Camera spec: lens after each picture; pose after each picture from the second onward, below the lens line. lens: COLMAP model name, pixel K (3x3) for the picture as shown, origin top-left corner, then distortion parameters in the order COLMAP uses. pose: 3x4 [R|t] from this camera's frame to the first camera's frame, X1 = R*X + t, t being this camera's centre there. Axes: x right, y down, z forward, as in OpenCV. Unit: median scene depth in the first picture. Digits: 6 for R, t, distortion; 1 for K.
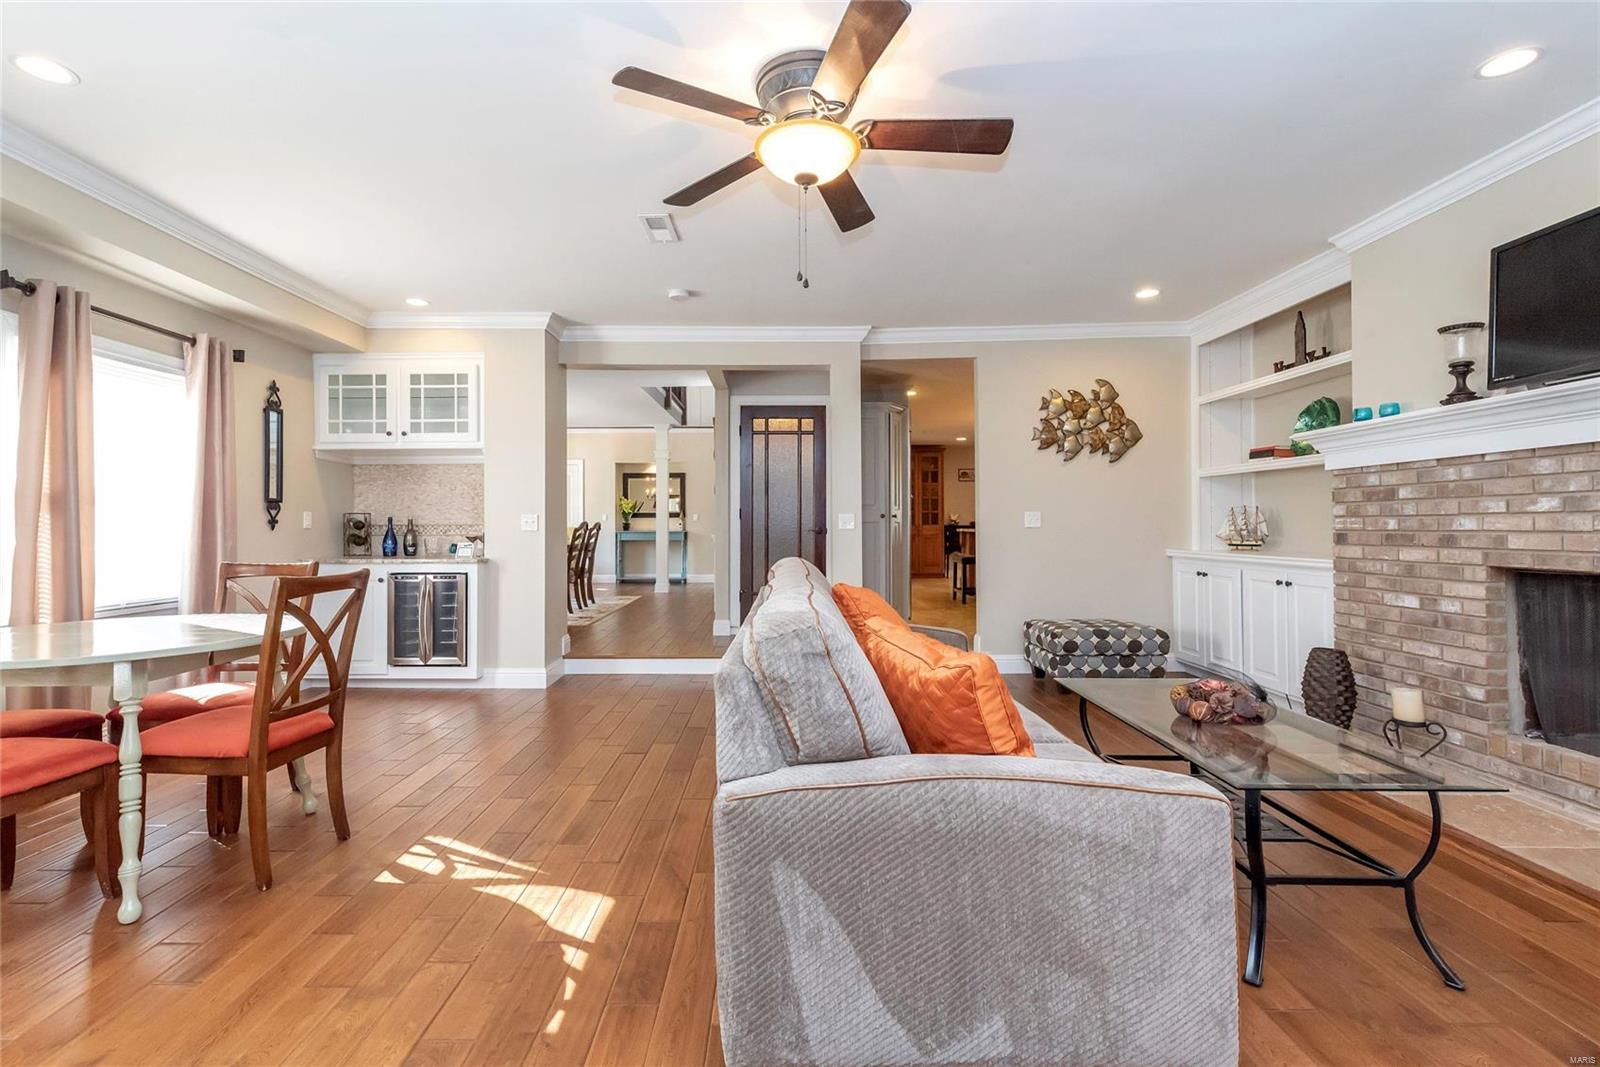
lens RADIAL K [[743.6, 0, 800.0], [0, 743.6, 533.5], [0, 0, 1]] dist [0.015715, -0.009300]
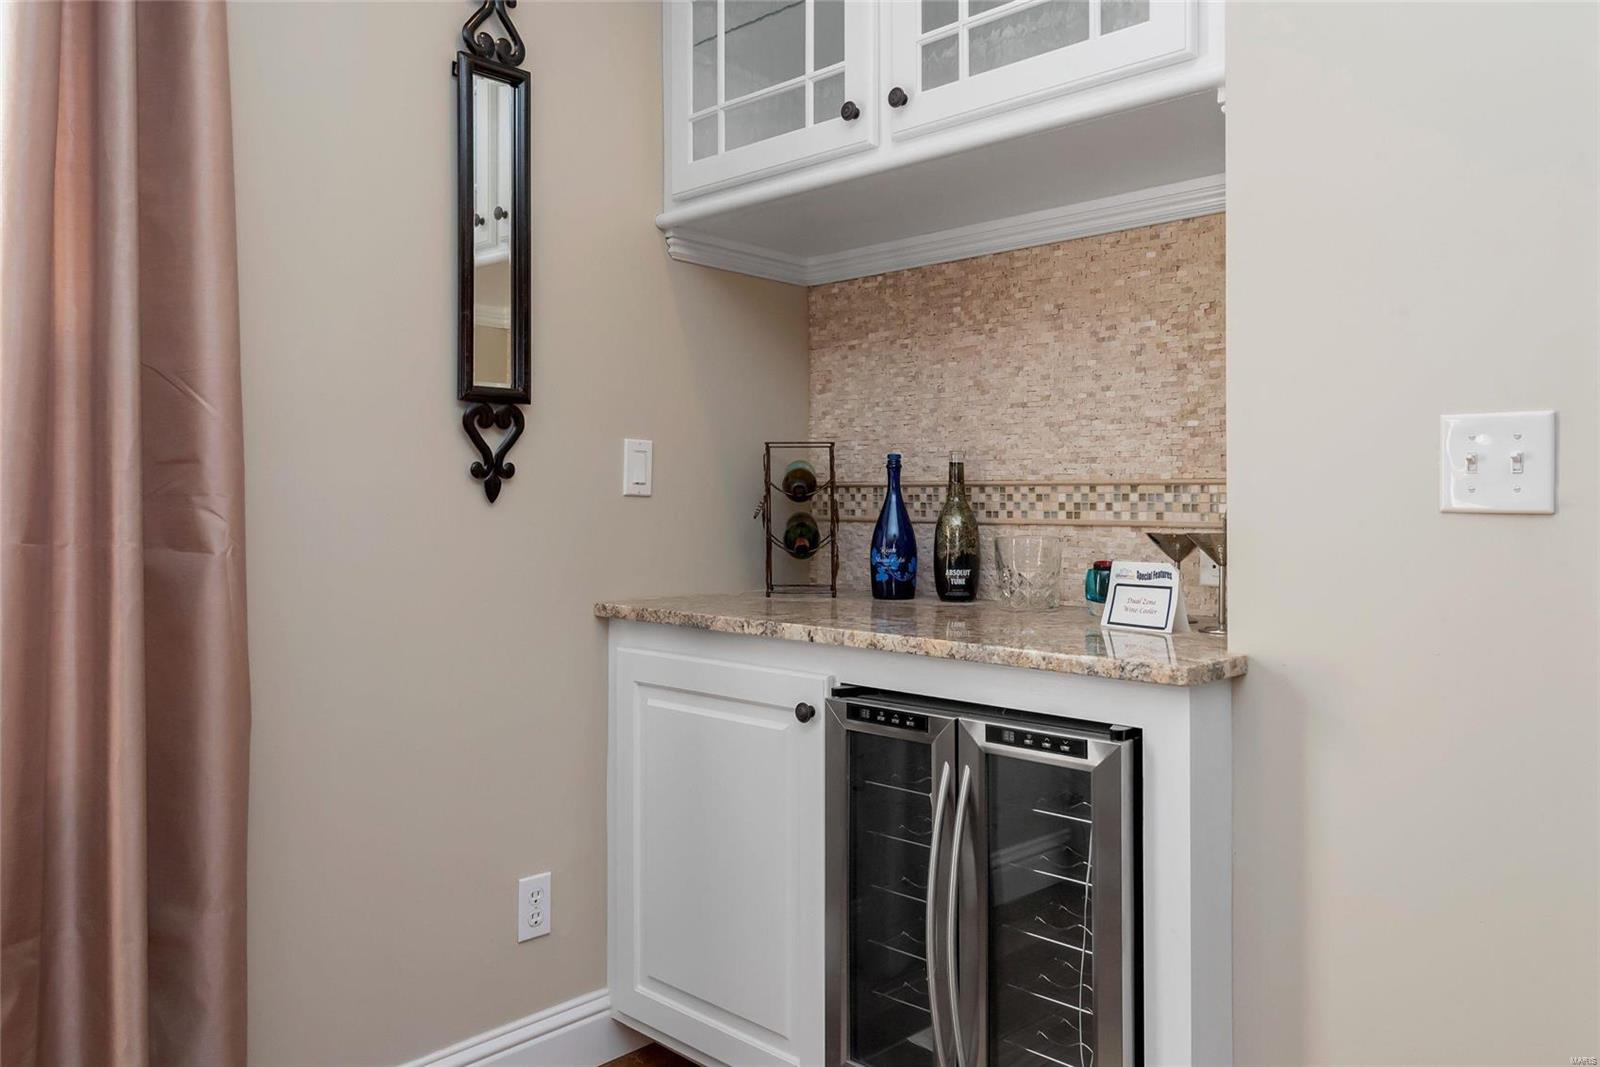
lens RADIAL K [[1126.3, 0, 799.9], [0, 1126.3, 486.5], [0, 0, 1]] dist [0.002407, 0.000795]
pose [[0.719707, -0.002358, -0.694274, -0.291189], [-0.008153, 0.999897, -0.011848, -0.005412], [0.694230, 0.014188, 0.719614, 0.690467]]
